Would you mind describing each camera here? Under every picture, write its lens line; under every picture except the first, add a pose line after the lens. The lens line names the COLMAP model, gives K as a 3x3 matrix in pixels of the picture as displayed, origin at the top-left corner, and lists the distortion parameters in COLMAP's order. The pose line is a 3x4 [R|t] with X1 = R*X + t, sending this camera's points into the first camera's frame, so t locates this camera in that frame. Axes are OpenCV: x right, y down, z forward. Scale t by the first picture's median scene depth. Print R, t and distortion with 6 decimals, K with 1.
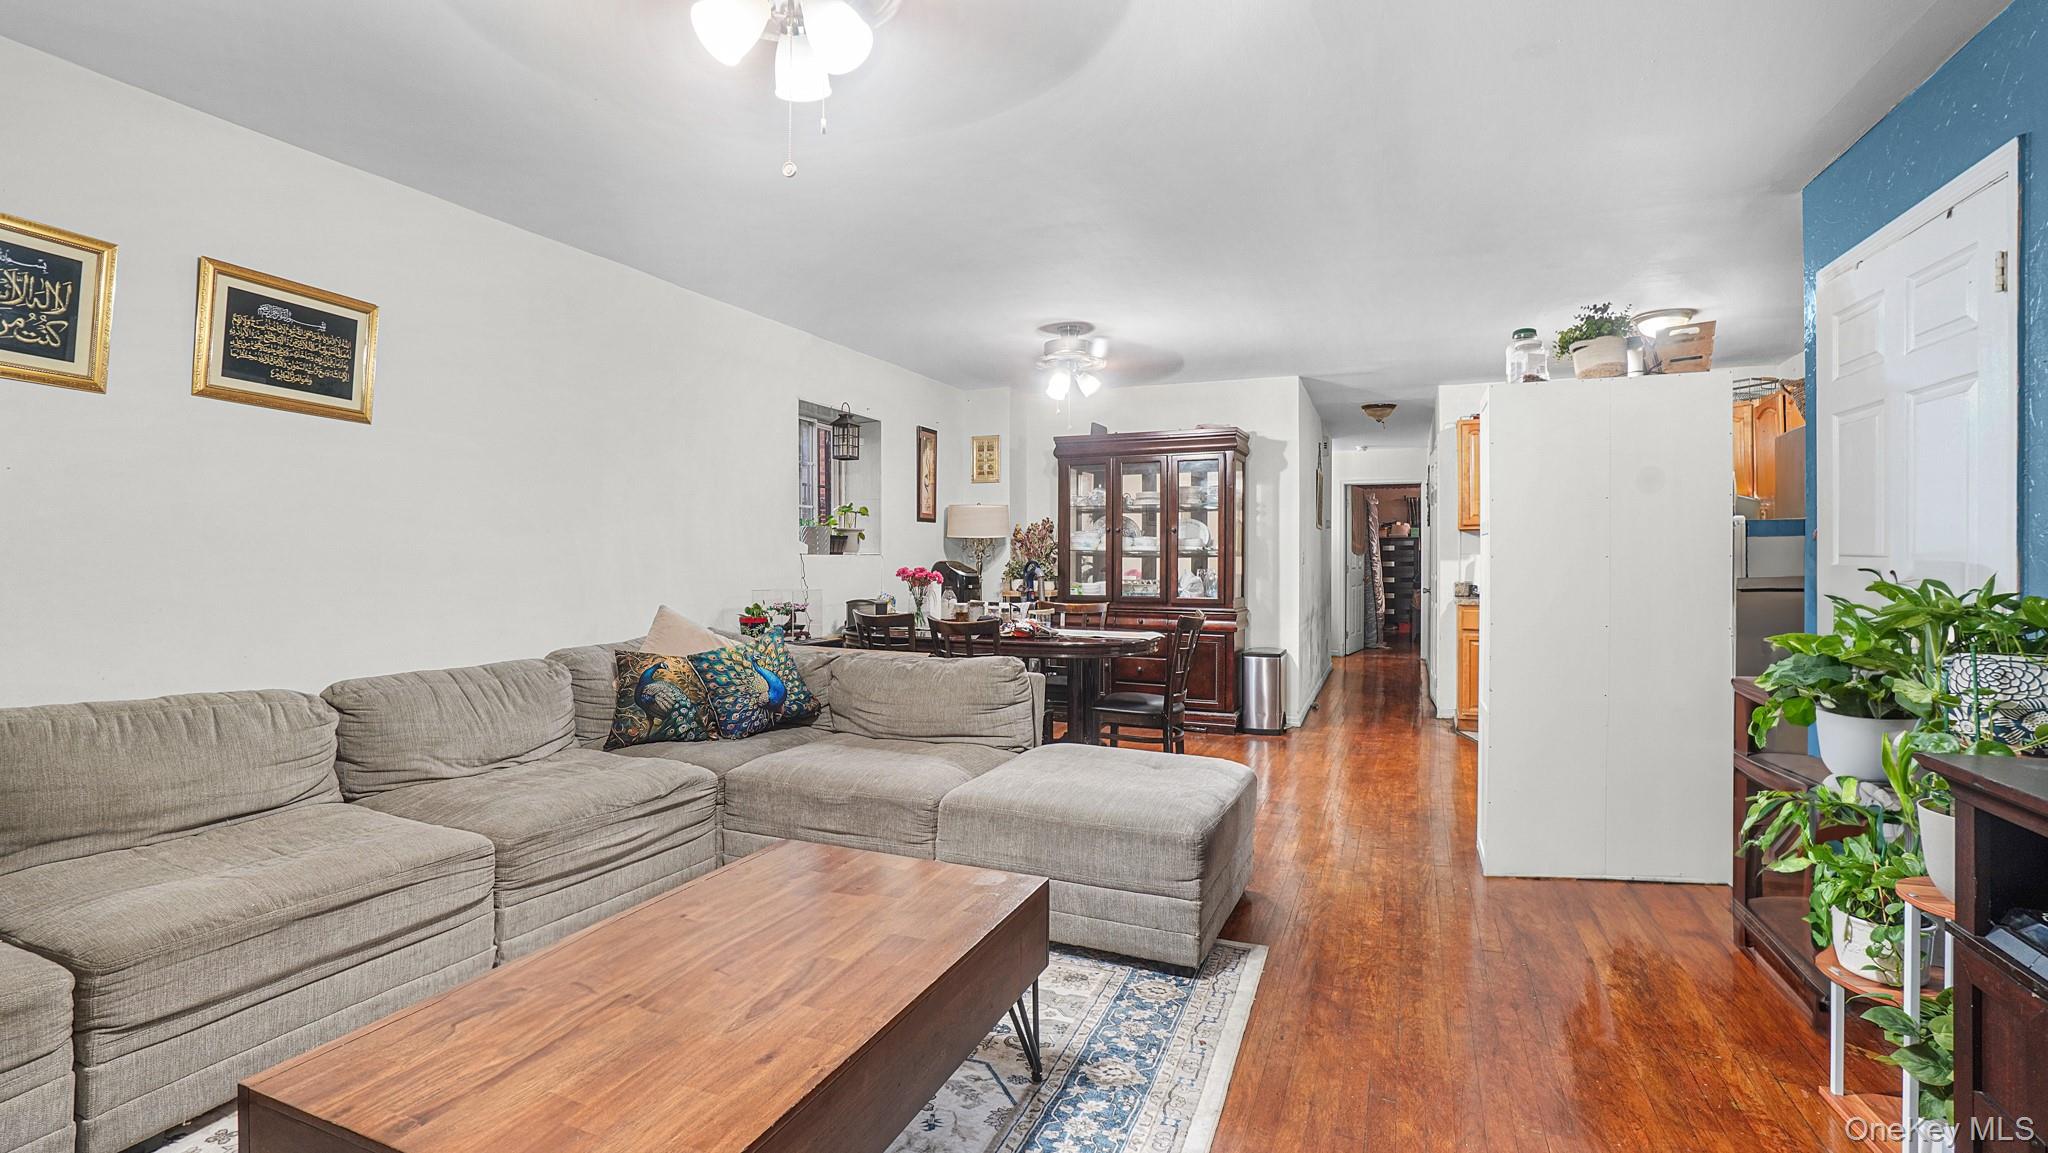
lens RADIAL K [[925.3, 0, 1017.8], [0, 925.3, 567.4], [0, 0, 1]] dist [-0.067838, 0.024893]
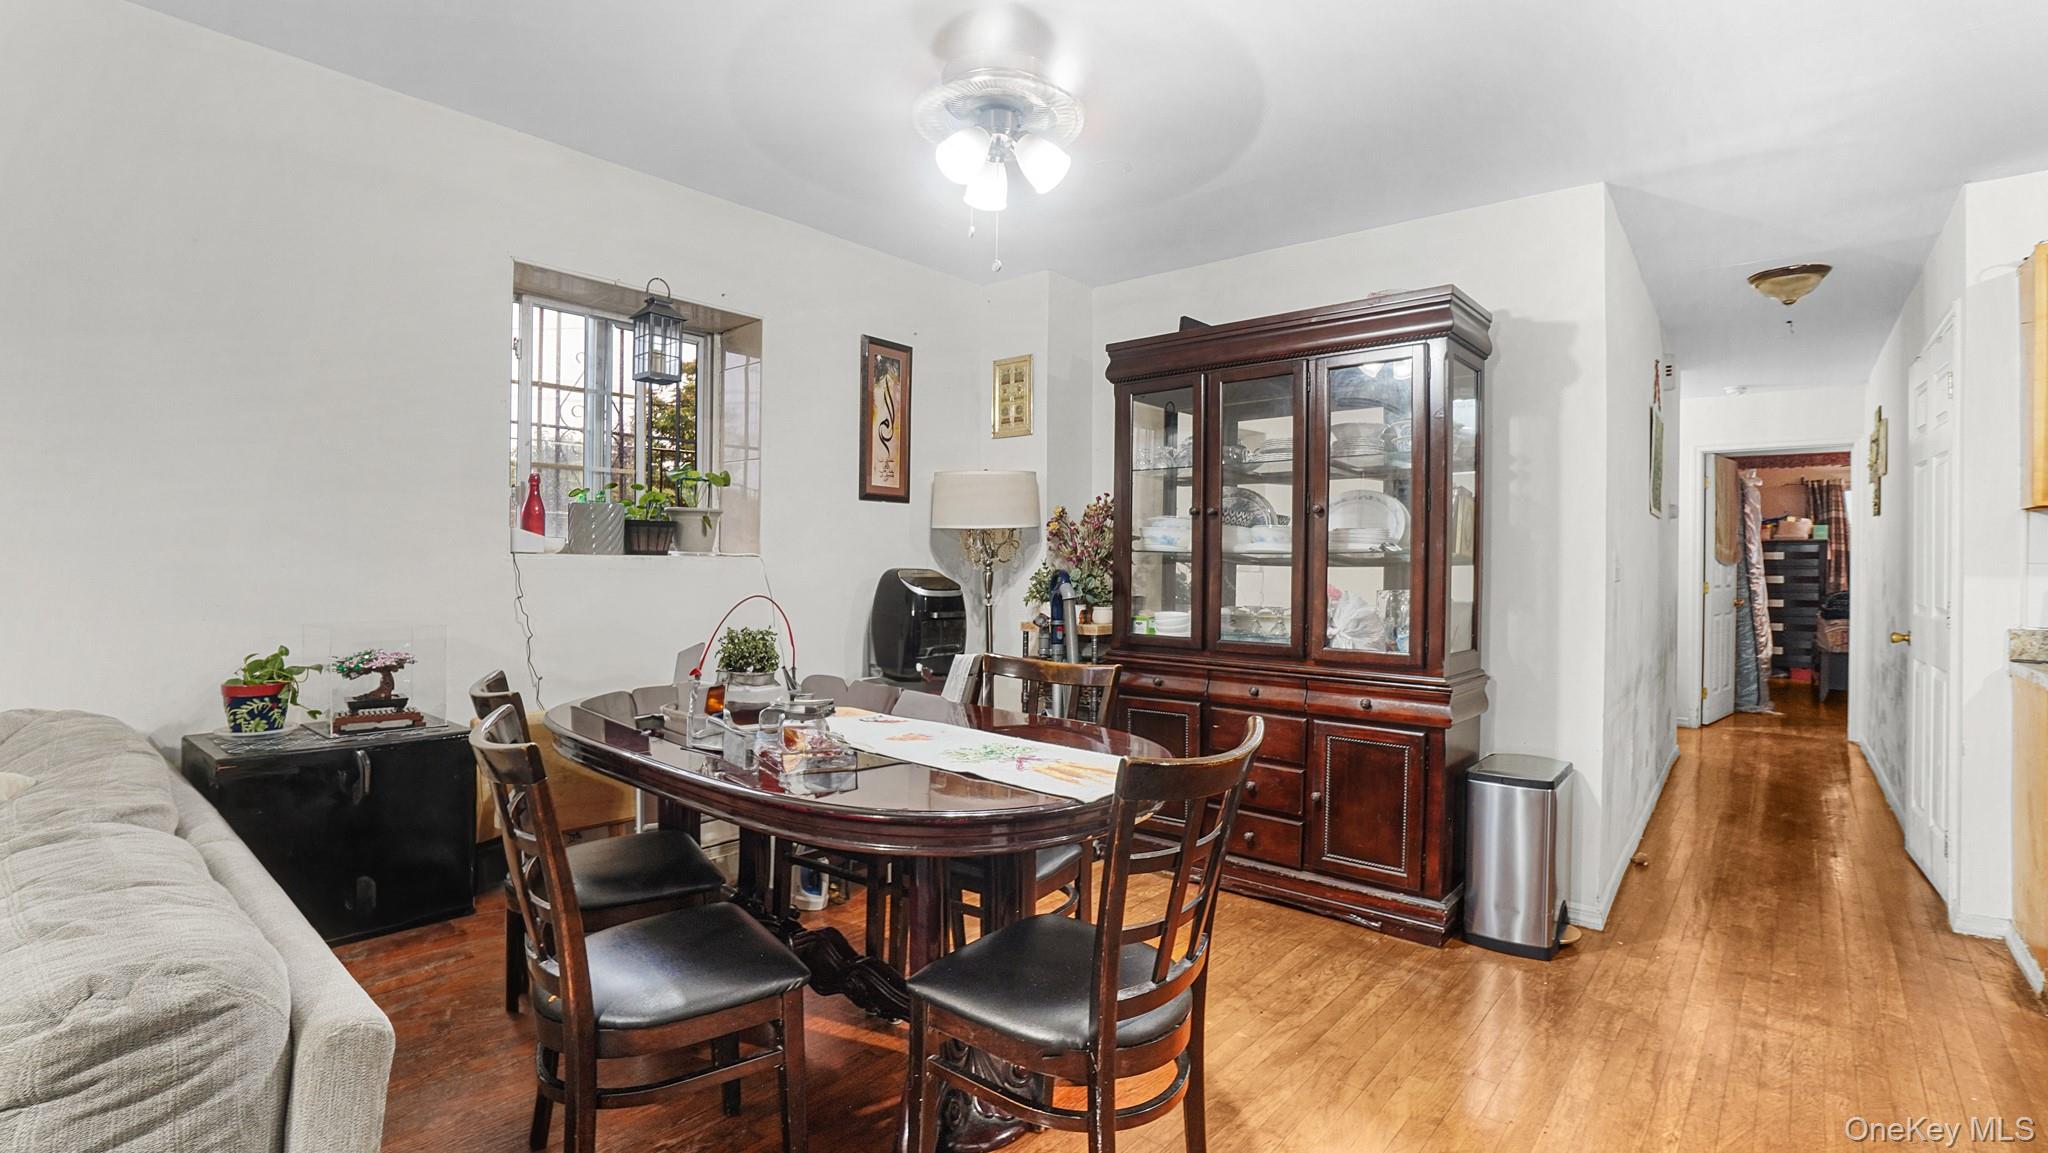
lens RADIAL K [[925.3, 0, 1017.8], [0, 925.3, 567.4], [0, 0, 1]] dist [-0.067838, 0.024893]
pose [[0.954861, 0.010179, -0.296879, 0.153274], [-0.012191, 0.999914, -0.004924, -0.005442], [0.296804, 0.008321, 0.954902, 0.462819]]
